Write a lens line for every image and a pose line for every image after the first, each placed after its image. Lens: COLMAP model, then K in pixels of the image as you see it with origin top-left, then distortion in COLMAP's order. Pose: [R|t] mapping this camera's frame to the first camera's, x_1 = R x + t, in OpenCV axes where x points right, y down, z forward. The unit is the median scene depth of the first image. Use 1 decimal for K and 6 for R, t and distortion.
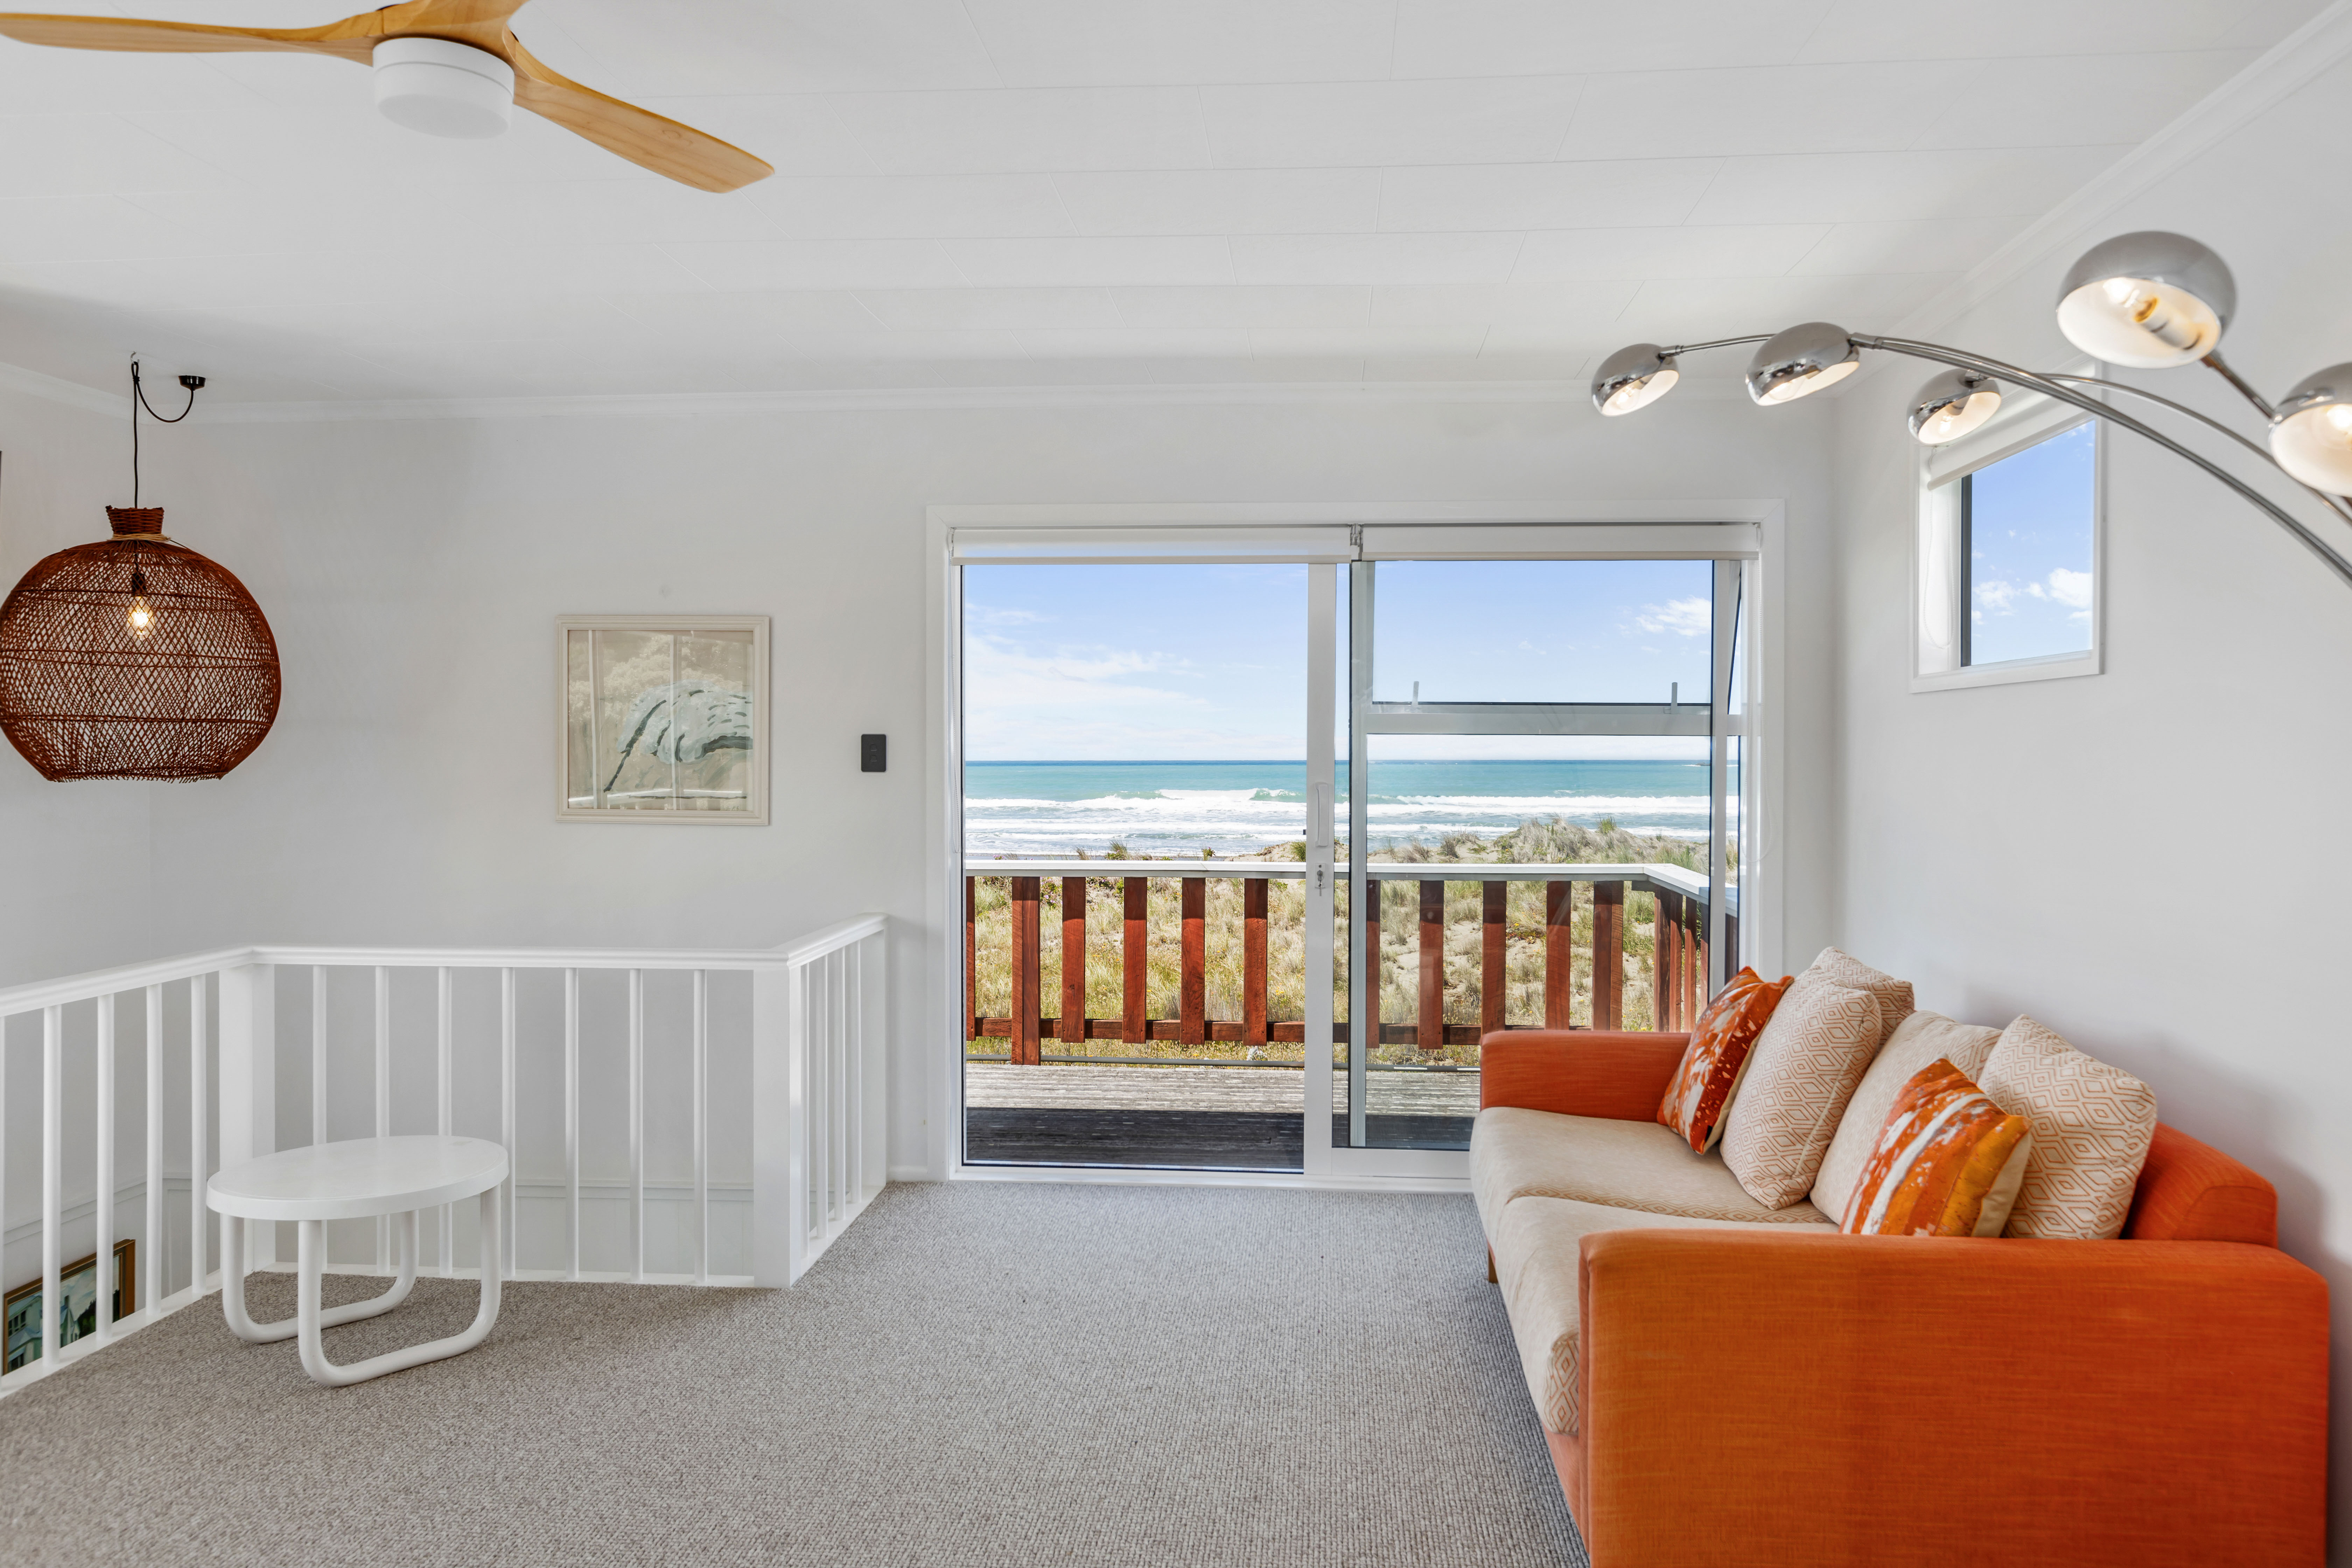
lens RADIAL K [[1696.6, 0, 1176.0], [0, 1696.6, 784.0], [0, 0, 1]] dist [-0.002606, -0.001006]
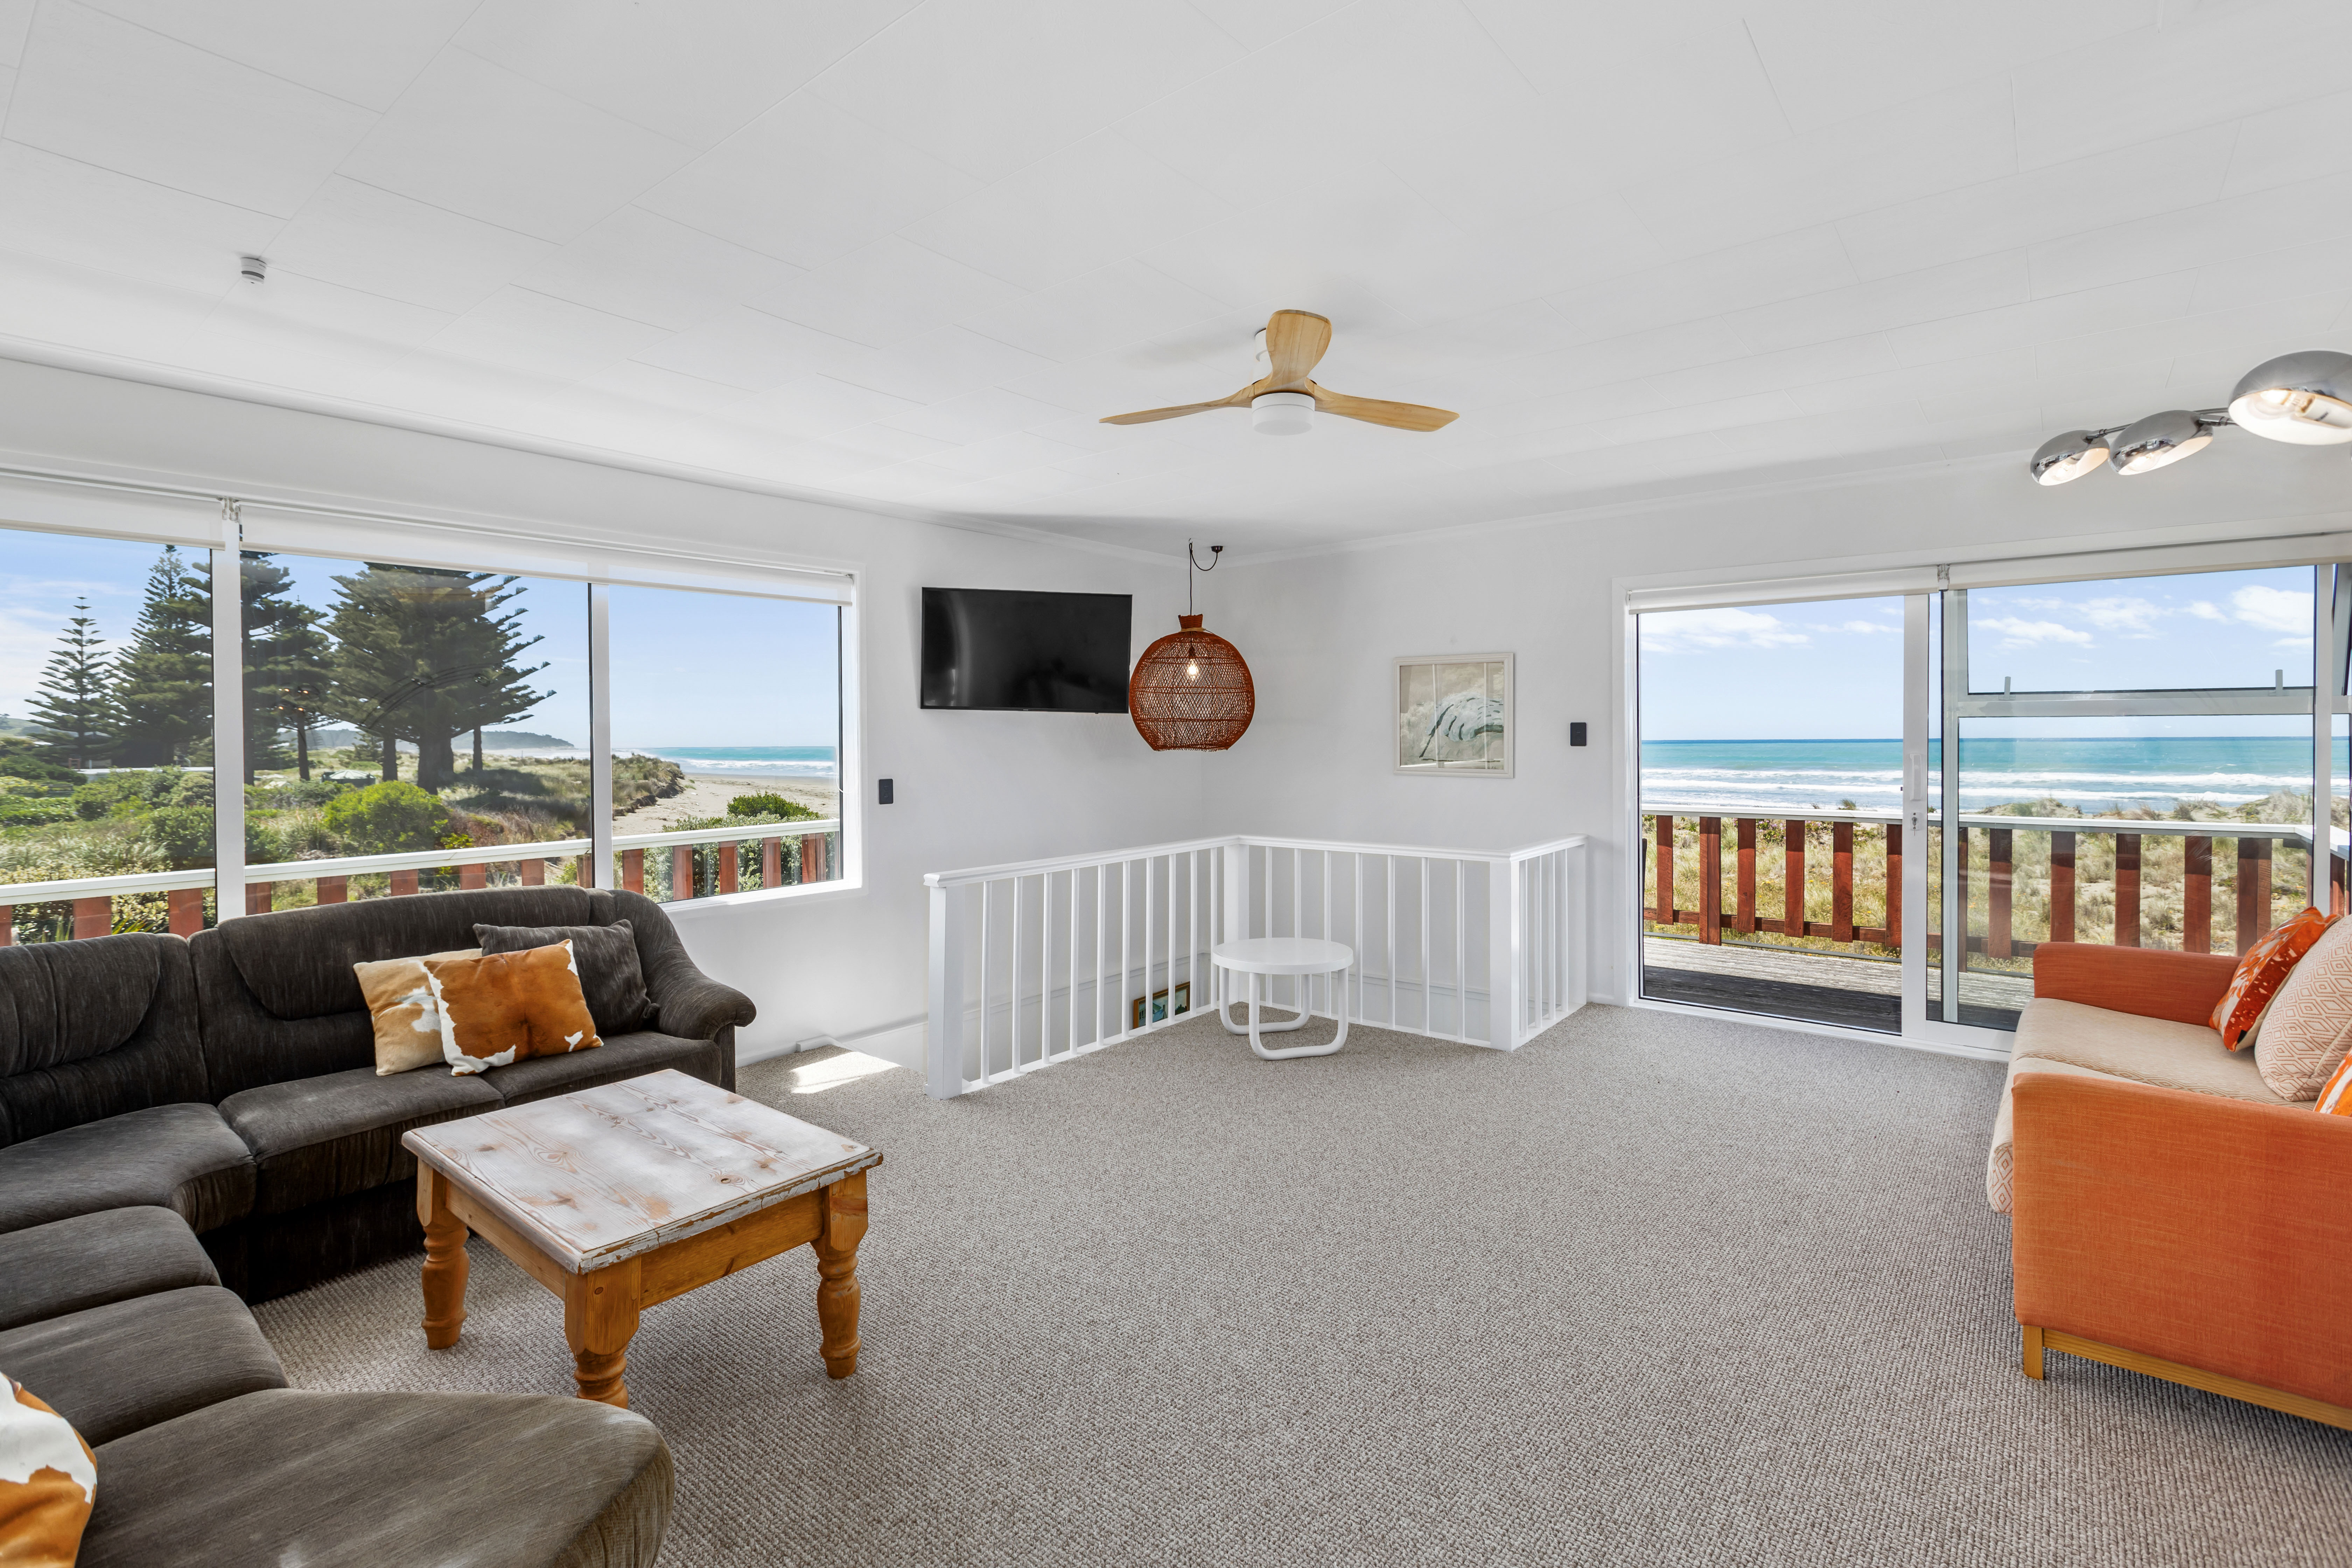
lens RADIAL K [[1083.7, 0, 1179.0], [0, 1083.7, 752.7], [0, 0, 1]] dist [0.019757, -0.008136]
pose [[0.830360, 0.002115, -0.557224, 0.096336], [-0.003685, 0.999992, -0.001695, 0.002887], [0.557216, 0.003461, 0.830361, -0.080070]]
